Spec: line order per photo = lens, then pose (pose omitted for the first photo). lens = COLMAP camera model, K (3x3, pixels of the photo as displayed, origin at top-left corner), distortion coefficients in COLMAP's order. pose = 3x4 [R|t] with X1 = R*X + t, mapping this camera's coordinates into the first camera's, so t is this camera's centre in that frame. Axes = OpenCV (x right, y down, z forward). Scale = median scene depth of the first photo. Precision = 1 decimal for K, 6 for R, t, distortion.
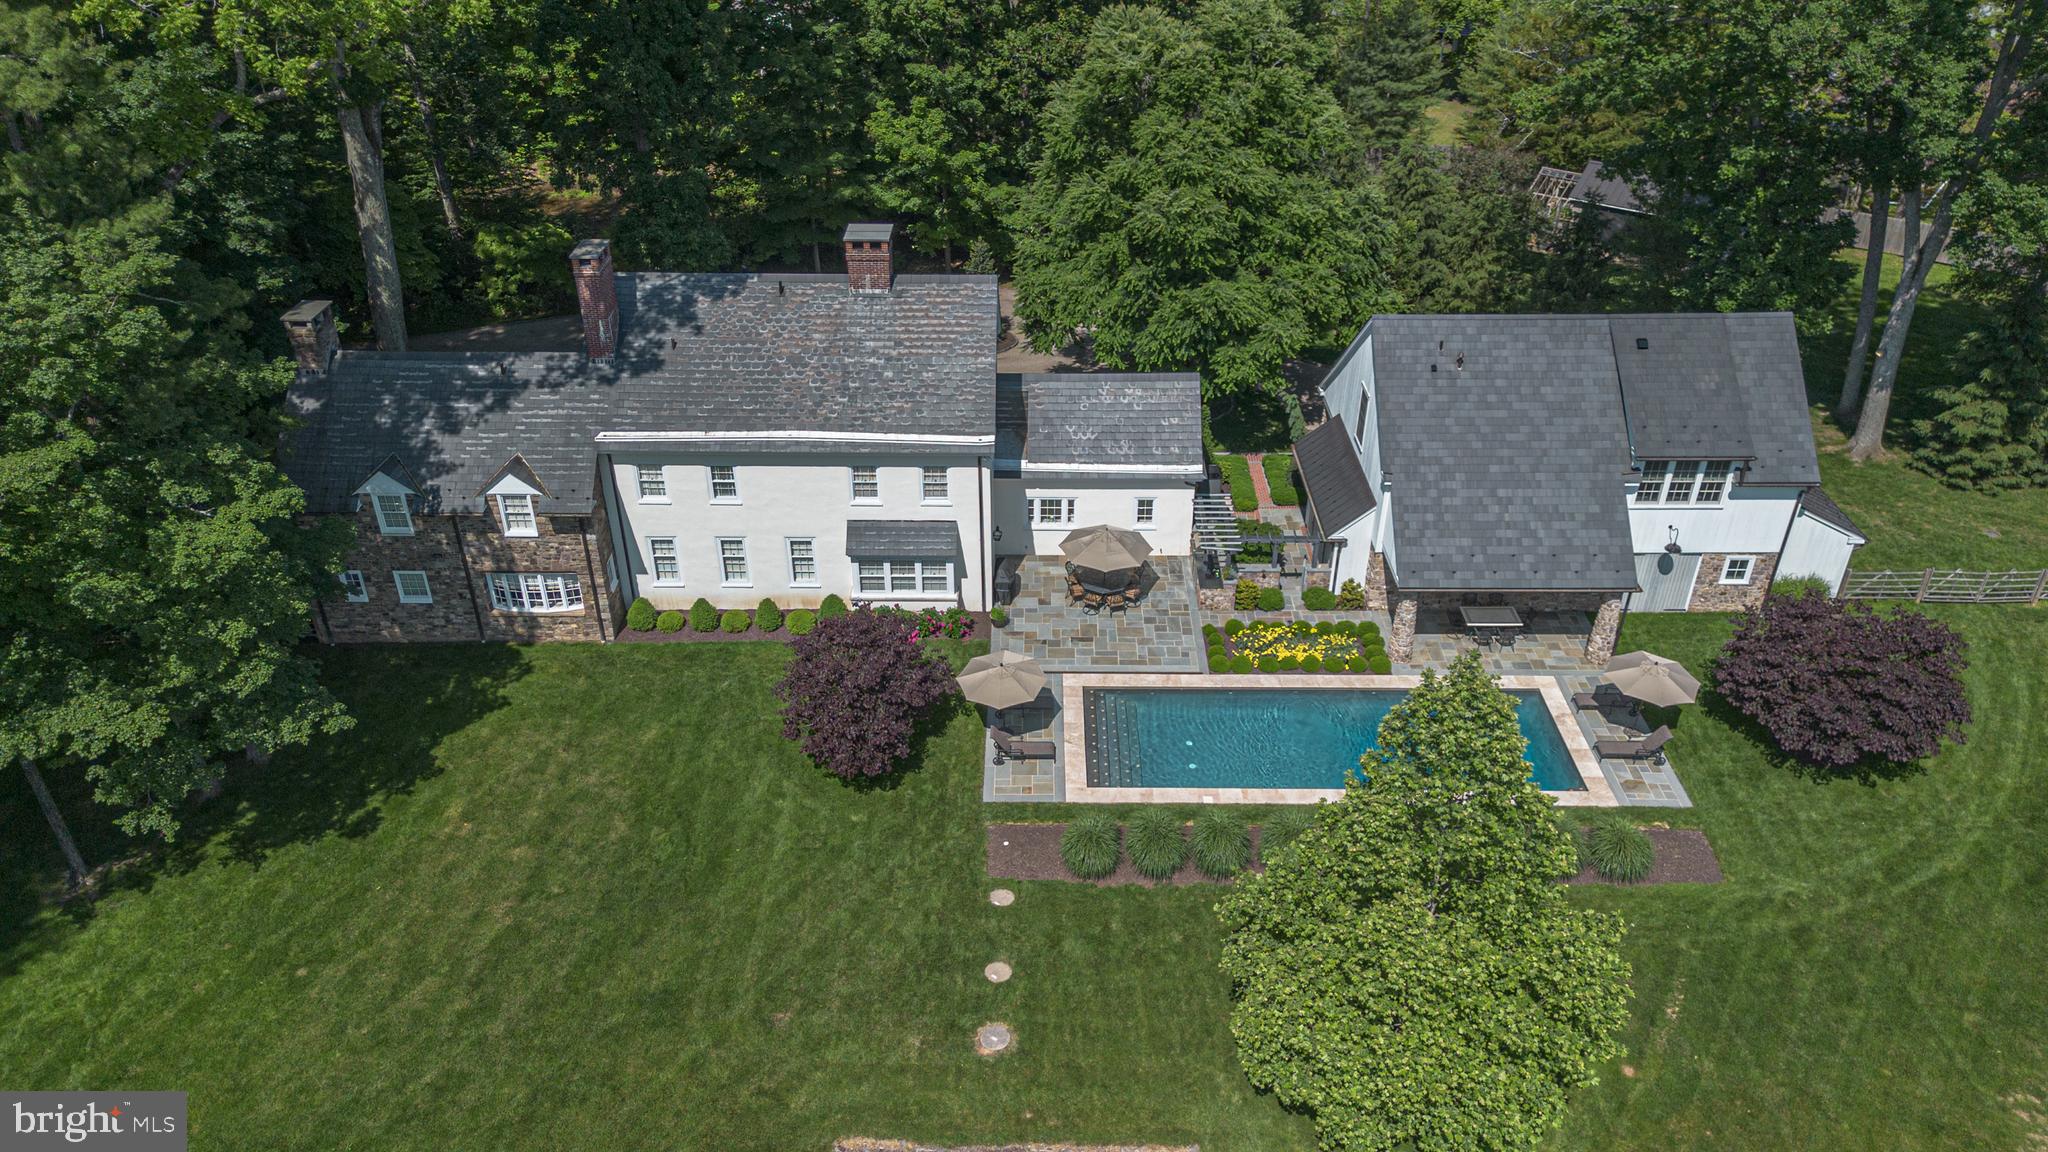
lens RADIAL K [[1456.8, 0, 1056.1], [0, 1456.8, 534.9], [0, 0, 1]] dist [0.047496, -0.038738]
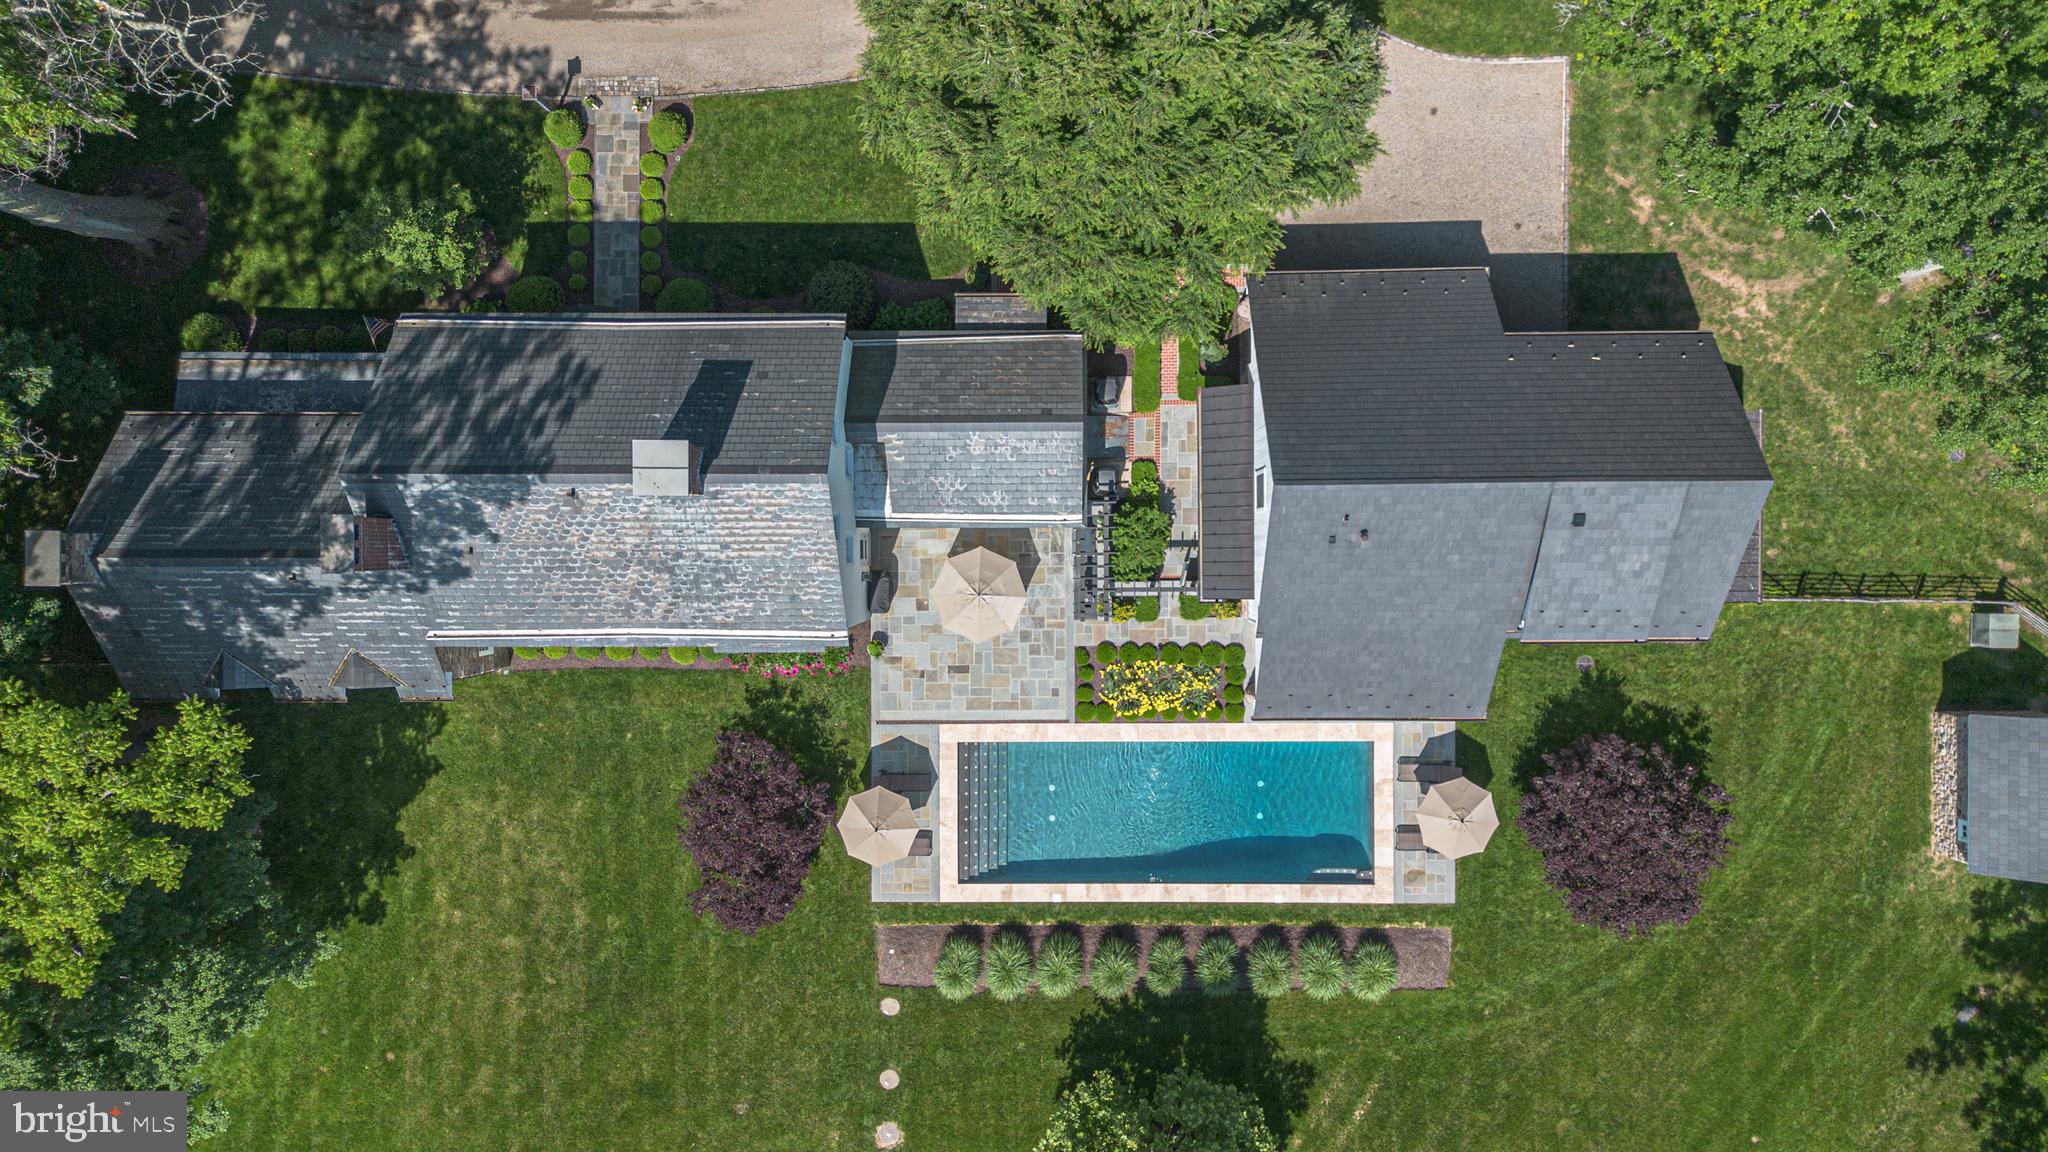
lens RADIAL K [[1456.8, 0, 1054.9], [0, 1456.8, 535.4], [0, 0, 1]] dist [0.047496, -0.038738]
pose [[0.999884, 0.003886, -0.014708, 0.105132], [0.010586, 0.516633, 0.856142, -0.895449], [0.010925, -0.856198, 0.516532, 0.556694]]
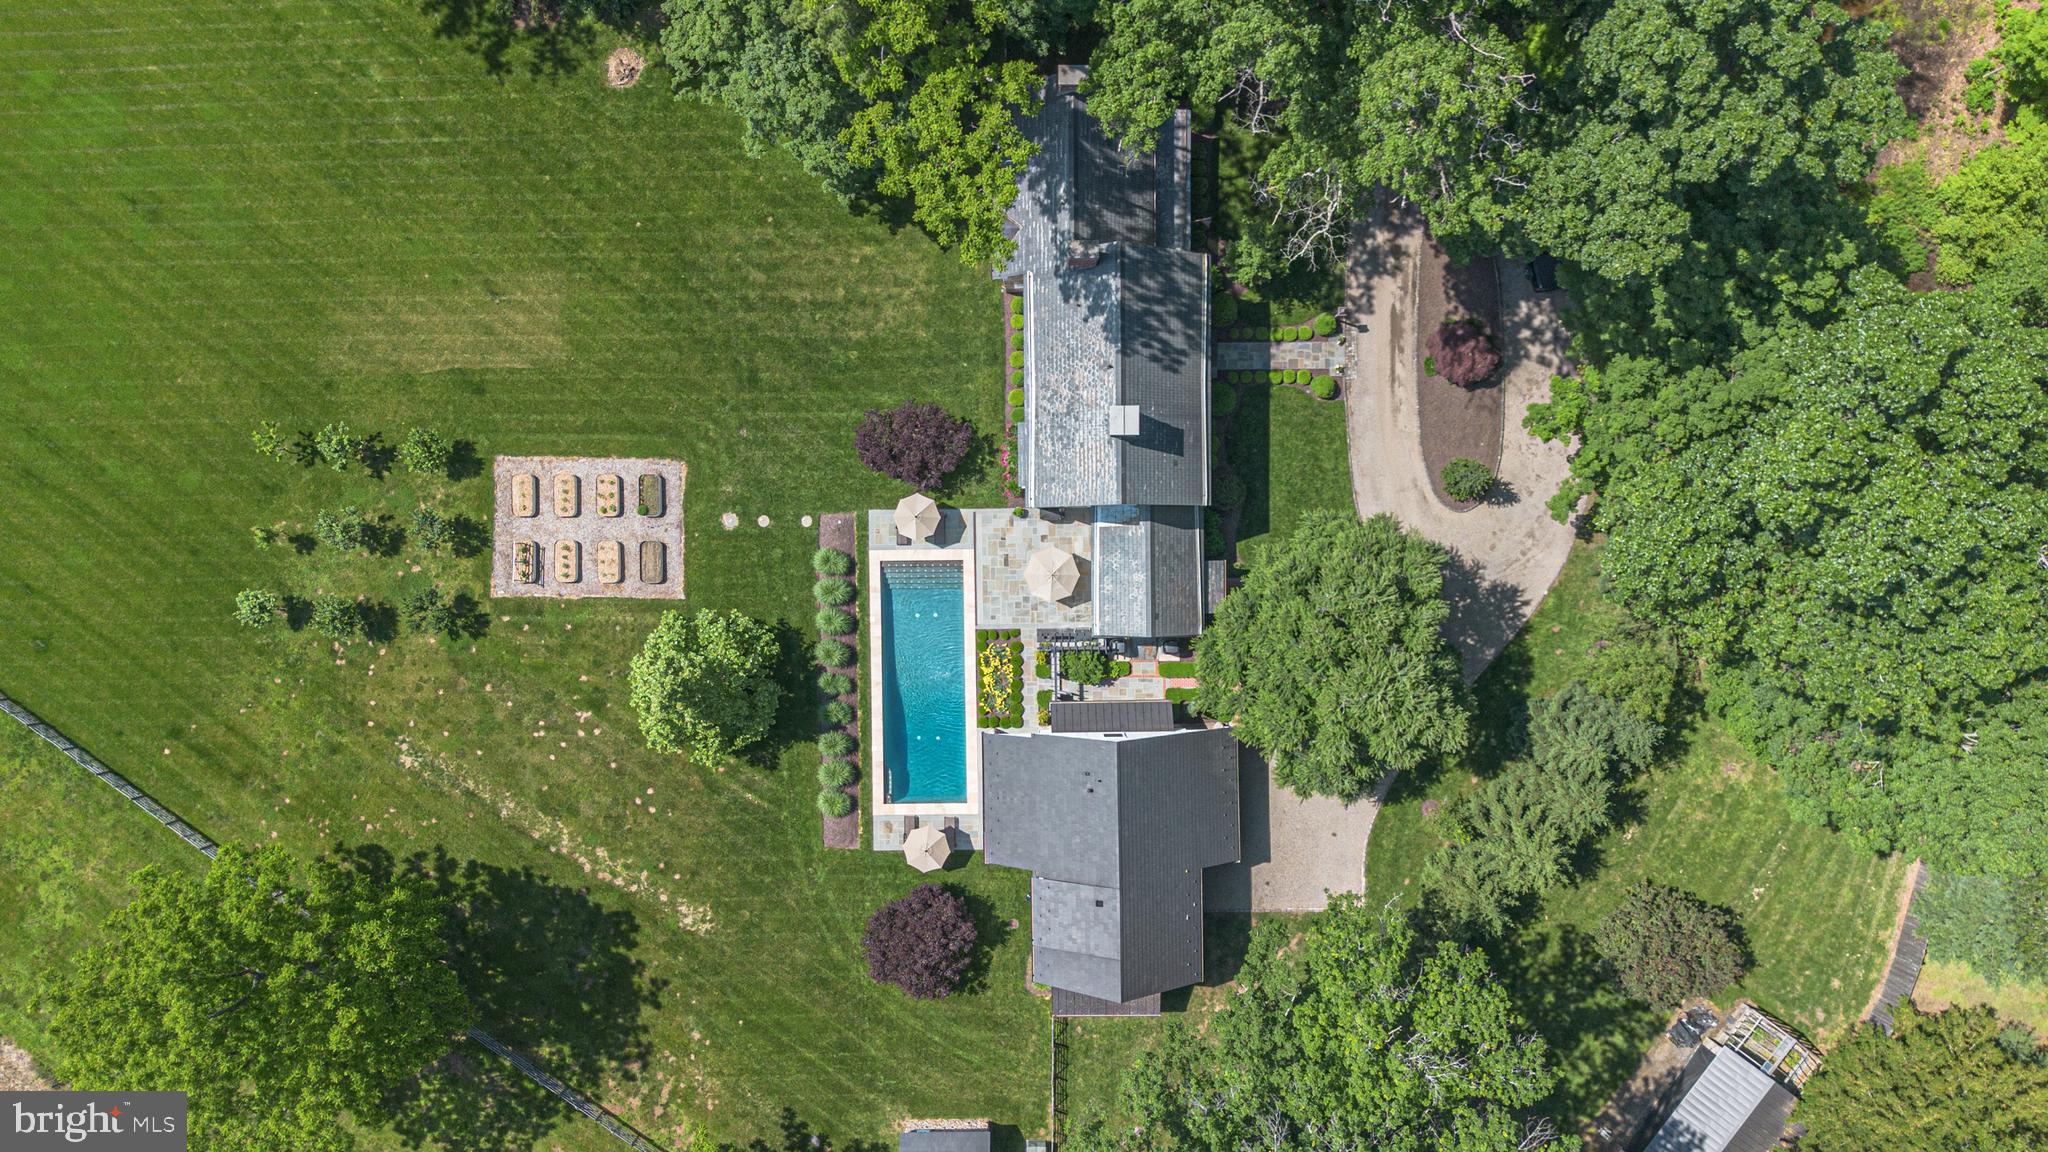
lens RADIAL K [[1456.8, 0, 1088.8], [0, 1456.8, 627.1], [0, 0, 1]] dist [0.047496, -0.038738]
pose [[0.003006, 0.999021, 0.044140, 0.022123], [-0.533245, -0.035739, 0.845206, -1.519627], [0.845956, -0.026078, 0.532615, 0.142589]]
